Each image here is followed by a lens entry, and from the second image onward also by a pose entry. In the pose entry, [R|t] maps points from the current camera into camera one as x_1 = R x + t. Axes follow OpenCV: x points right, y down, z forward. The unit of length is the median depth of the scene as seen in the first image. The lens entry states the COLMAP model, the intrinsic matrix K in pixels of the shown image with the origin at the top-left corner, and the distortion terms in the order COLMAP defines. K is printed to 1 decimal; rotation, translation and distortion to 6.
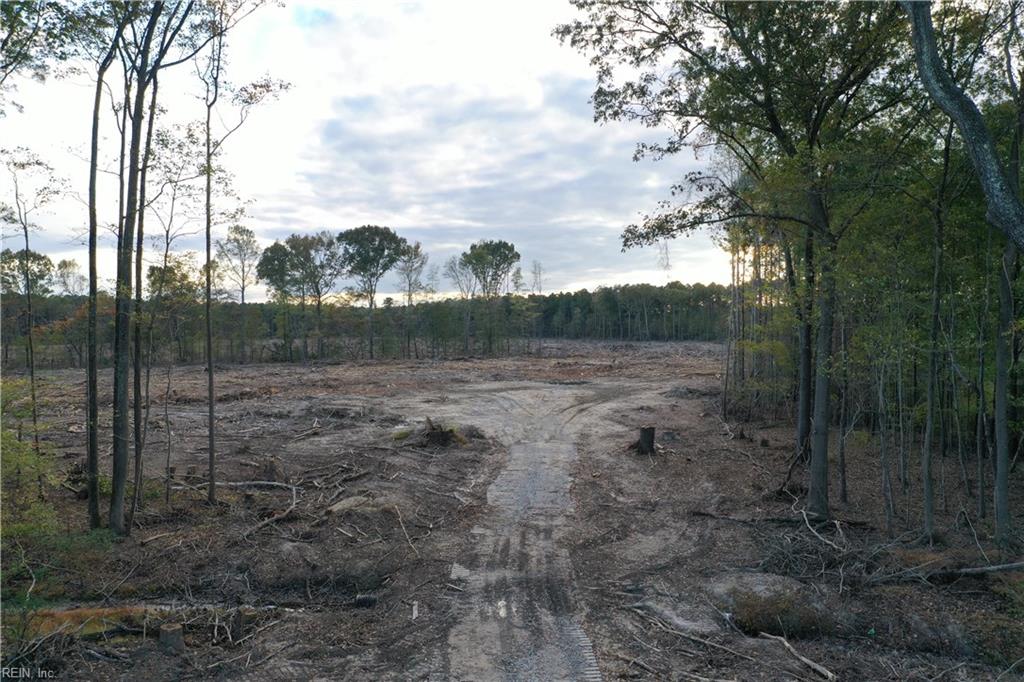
lens RADIAL K [[798.0, 0, 507.9], [0, 798.0, 341.6], [0, 0, 1]] dist [-0.013935, -0.001358]
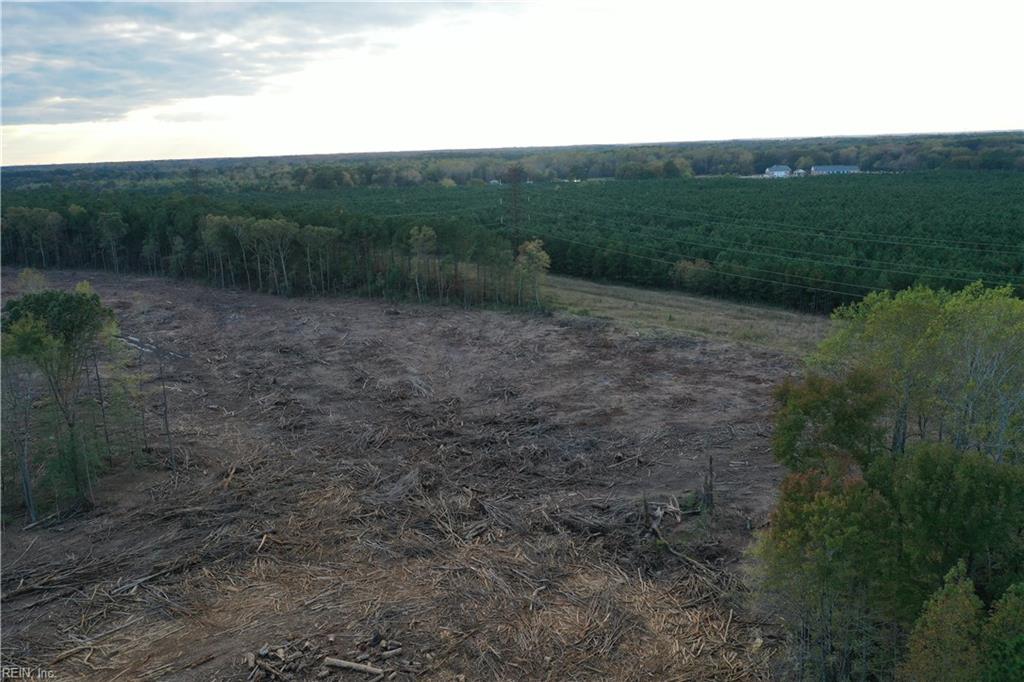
lens RADIAL K [[798.0, 0, 511.6], [0, 798.0, 337.4], [0, 0, 1]] dist [-0.013935, -0.001358]
pose [[0.872458, -0.129631, 0.471183, -0.006370], [0.030816, 0.976851, 0.211689, -0.209262], [-0.487717, -0.170170, 0.856256, 0.421254]]
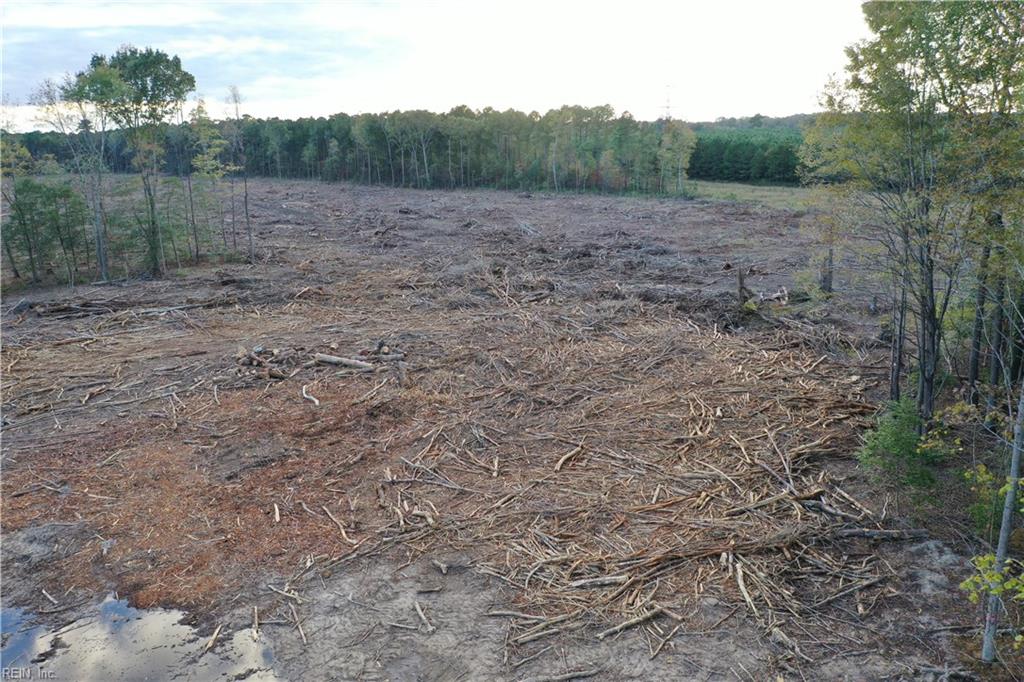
lens RADIAL K [[798.0, 0, 509.4], [0, 798.0, 337.3], [0, 0, 1]] dist [-0.013935, -0.001358]
pose [[0.960222, -0.078988, 0.267832, 0.064451], [0.016667, 0.973660, 0.227393, -0.060958], [-0.278738, -0.213884, 0.936247, 0.434911]]
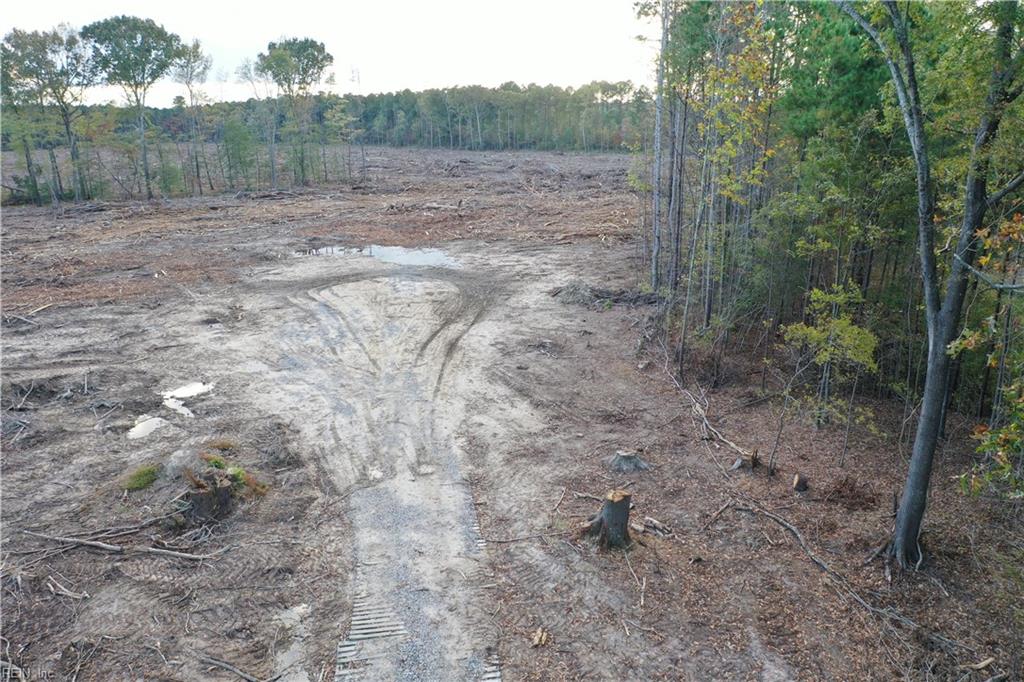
lens RADIAL K [[798.0, 0, 511.8], [0, 798.0, 336.3], [0, 0, 1]] dist [-0.013935, -0.001358]
pose [[0.974539, -0.066567, 0.214111, 0.000482], [0.012298, 0.969345, 0.245396, -0.032396], [-0.223882, -0.236514, 0.945483, 0.141917]]
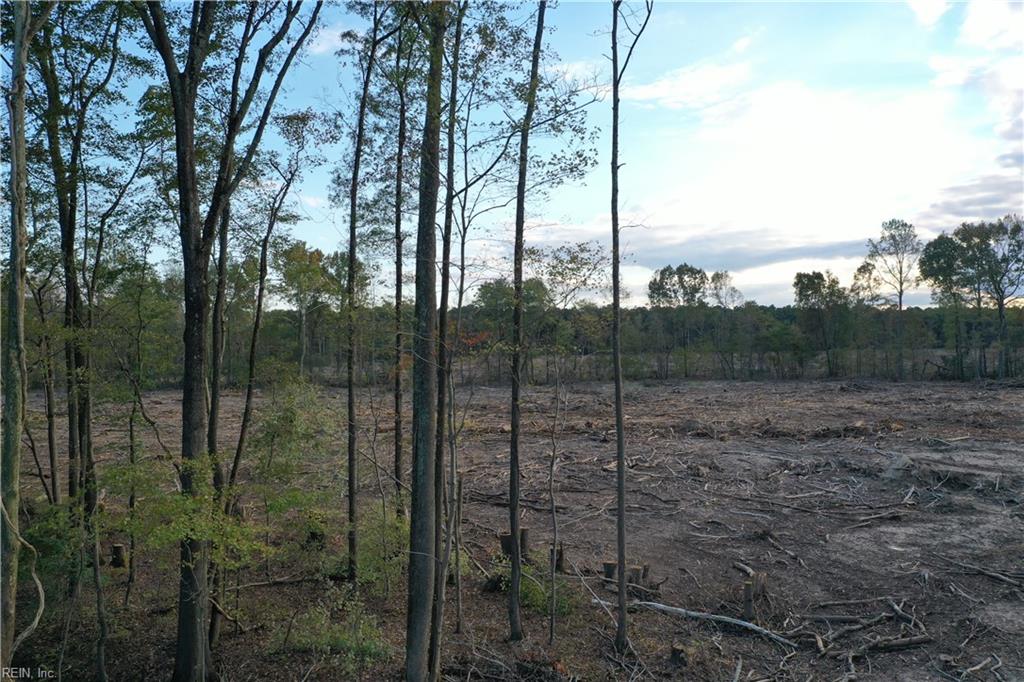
lens RADIAL K [[798.0, 0, 509.5], [0, 798.0, 339.4], [0, 0, 1]] dist [-0.013935, -0.001358]
pose [[0.683232, -0.003430, -0.730193, 0.004048], [-0.004827, 0.999946, -0.009214, -0.006421], [0.730186, 0.009820, 0.683178, 0.108971]]
